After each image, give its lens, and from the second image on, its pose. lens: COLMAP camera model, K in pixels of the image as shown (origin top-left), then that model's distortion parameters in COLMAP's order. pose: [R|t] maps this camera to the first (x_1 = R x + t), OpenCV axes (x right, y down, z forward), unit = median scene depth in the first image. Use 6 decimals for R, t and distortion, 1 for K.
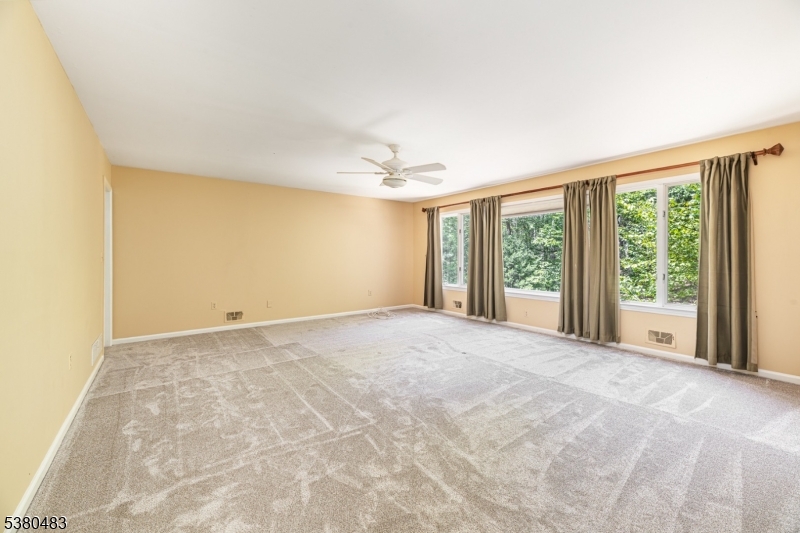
lens RADIAL K [[321.5, 0, 397.7], [0, 321.5, 256.1], [0, 0, 1]] dist [0.001280, 0.000088]
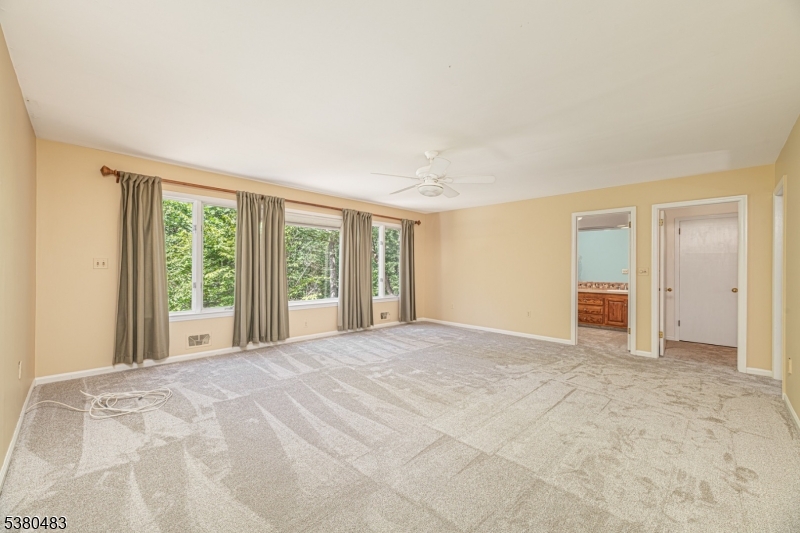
lens RADIAL K [[321.5, 0, 397.7], [0, 321.5, 256.1], [0, 0, 1]] dist [0.001280, 0.000088]
pose [[-0.150807, 0.032676, 0.988023, -0.574350], [-0.011658, 0.999325, -0.034829, -0.001909], [-0.988494, -0.016771, -0.150324, 0.778500]]
